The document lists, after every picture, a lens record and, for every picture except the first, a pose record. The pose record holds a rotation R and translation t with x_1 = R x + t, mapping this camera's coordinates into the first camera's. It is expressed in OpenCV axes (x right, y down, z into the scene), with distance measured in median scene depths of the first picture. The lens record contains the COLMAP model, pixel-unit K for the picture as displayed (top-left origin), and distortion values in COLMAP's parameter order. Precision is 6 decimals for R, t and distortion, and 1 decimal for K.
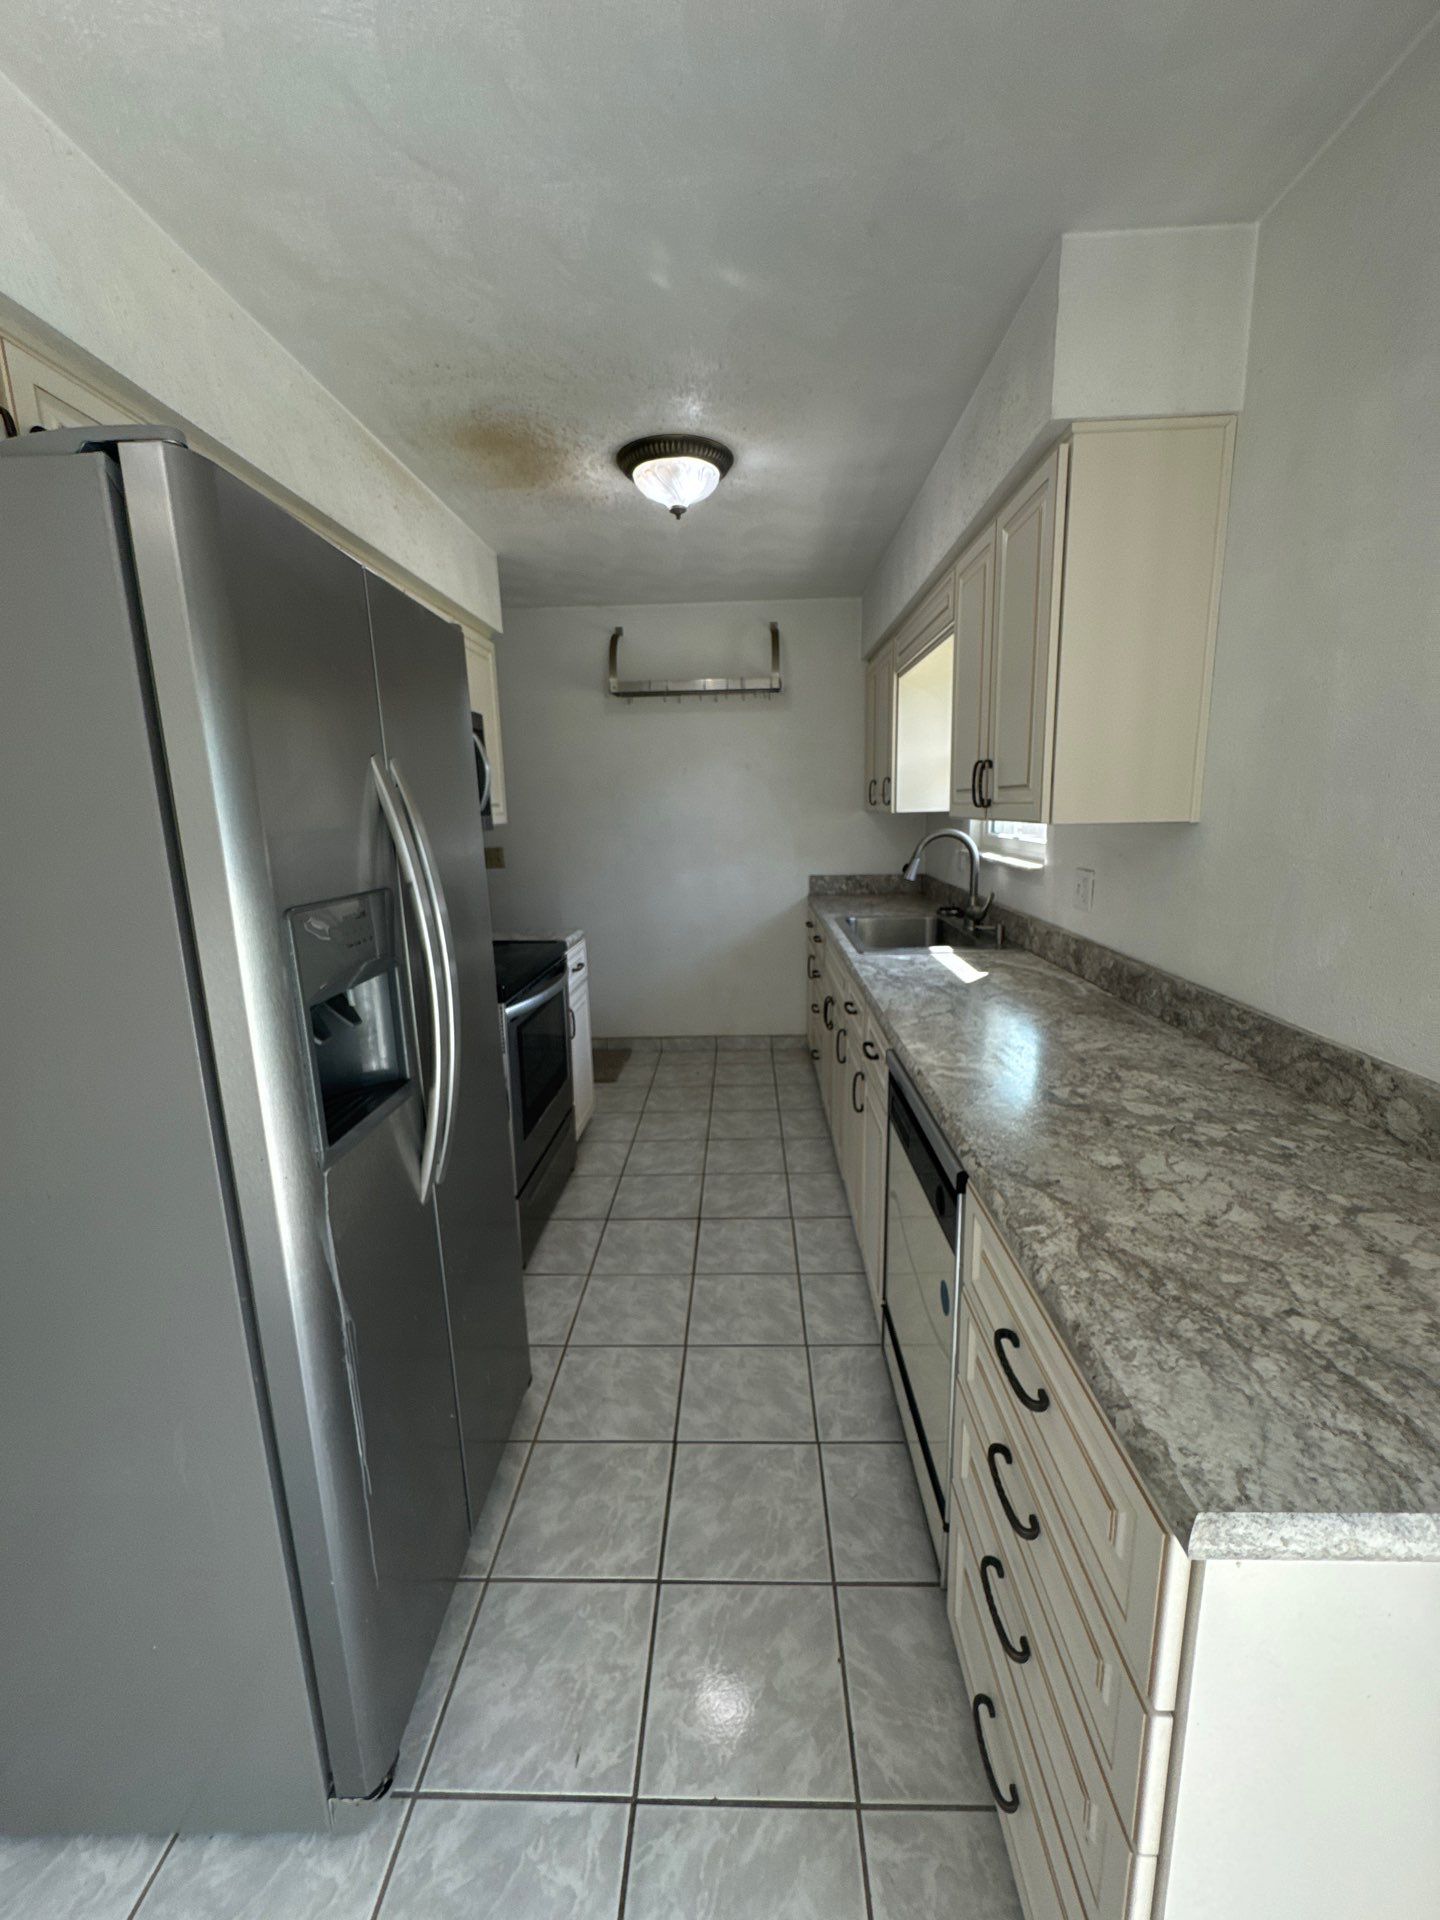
lens RADIAL K [[775.1, 0, 723.4], [0, 775.1, 955.4], [0, 0, 1]] dist [-0.004665, 0.000416]
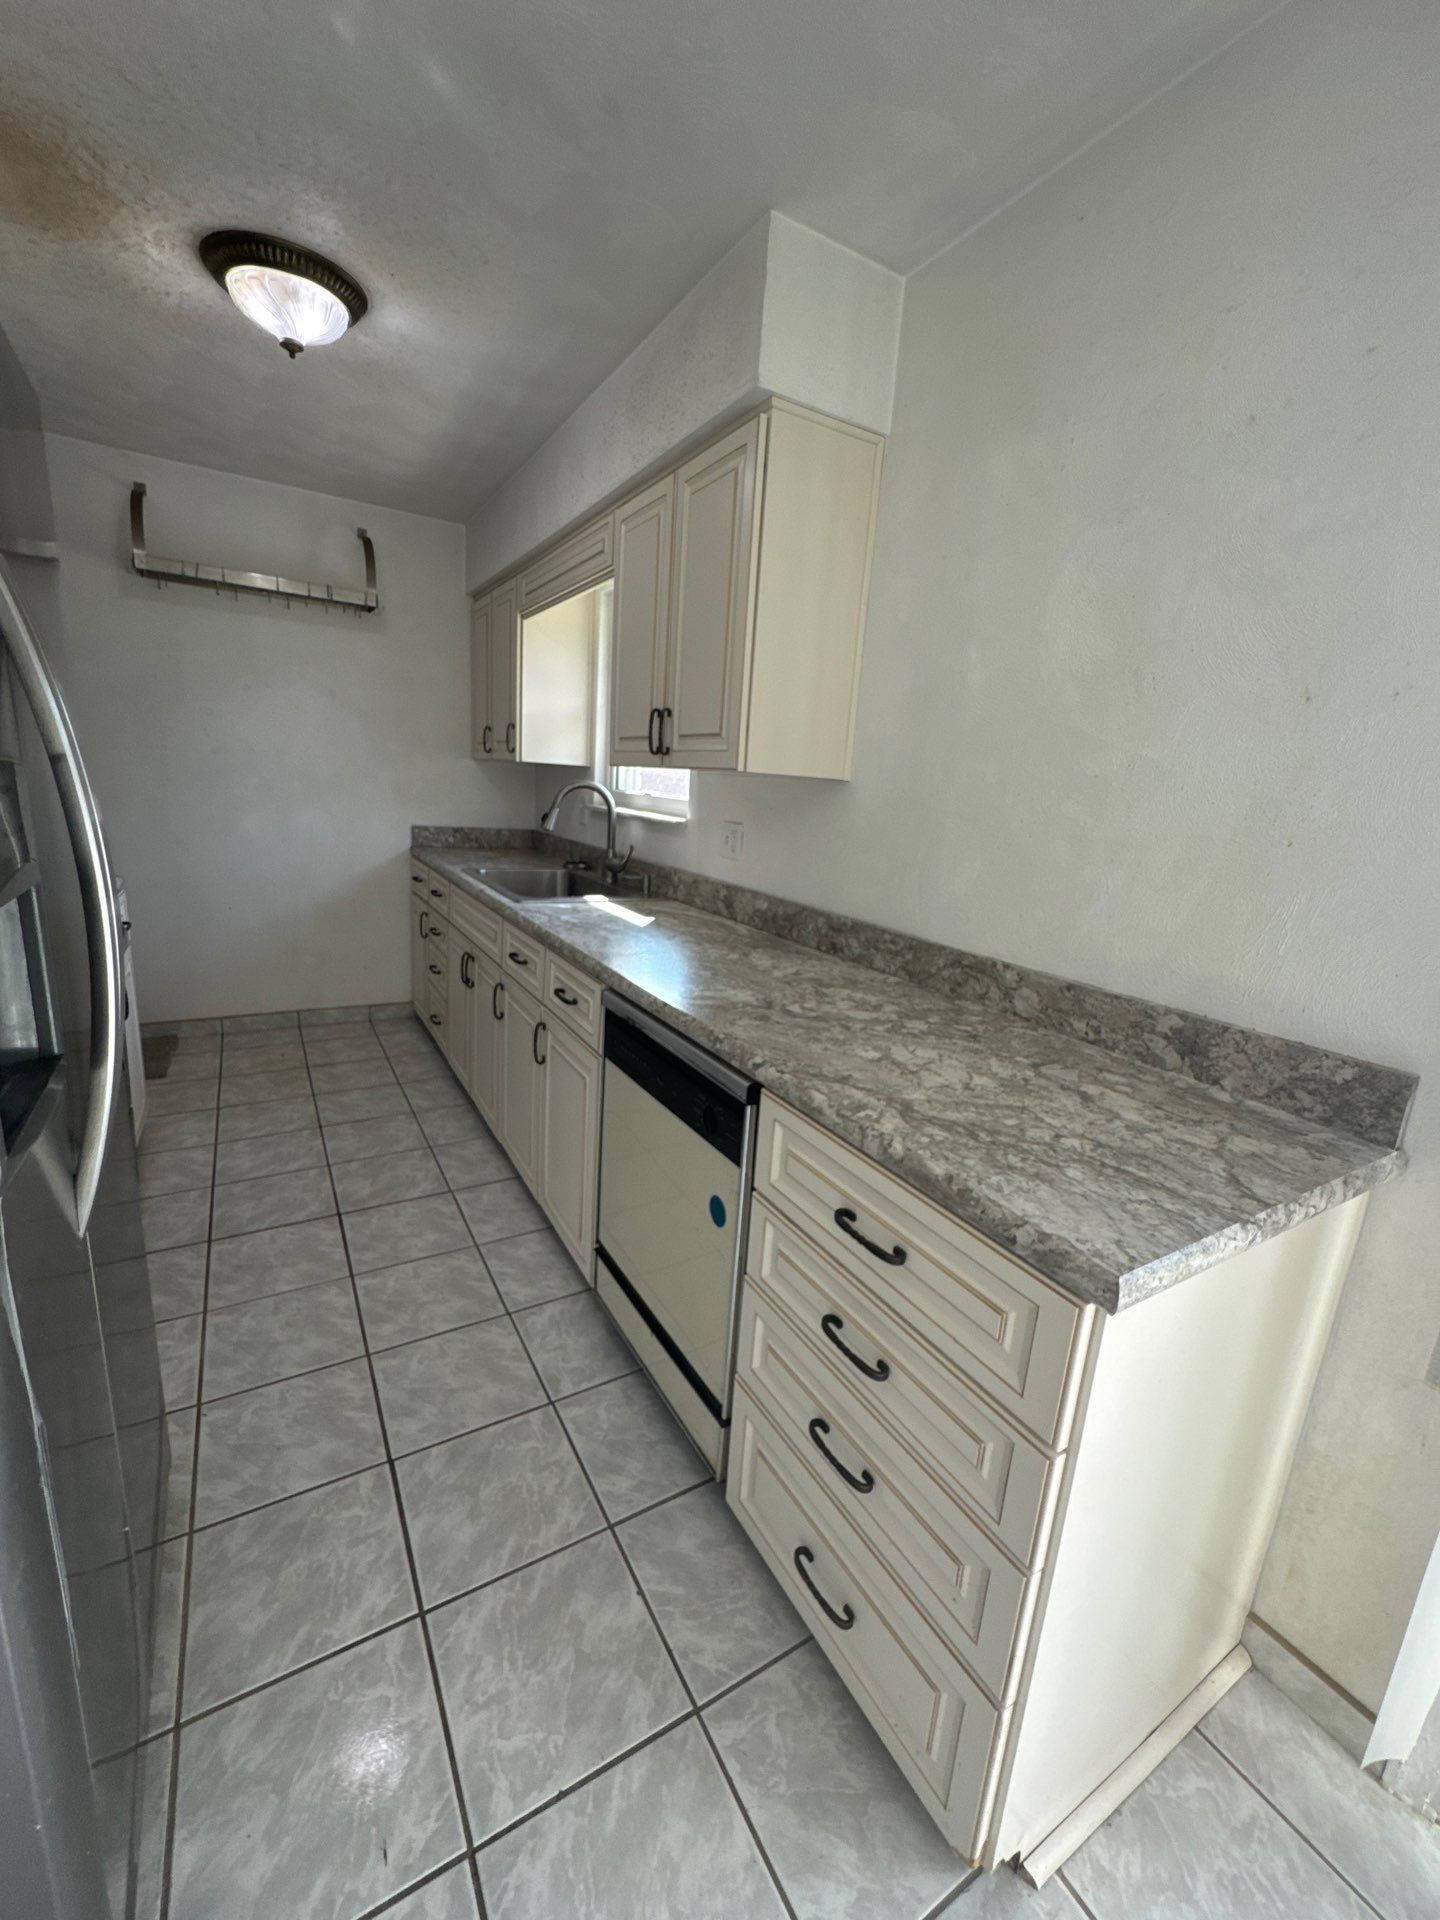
lens RADIAL K [[775.1, 0, 723.4], [0, 775.1, 955.4], [0, 0, 1]] dist [-0.004665, 0.000416]
pose [[0.837935, -0.038856, 0.544385, -0.222290], [0.018089, 0.998892, 0.043454, 0.043673], [-0.545470, -0.026564, 0.837710, 0.107678]]
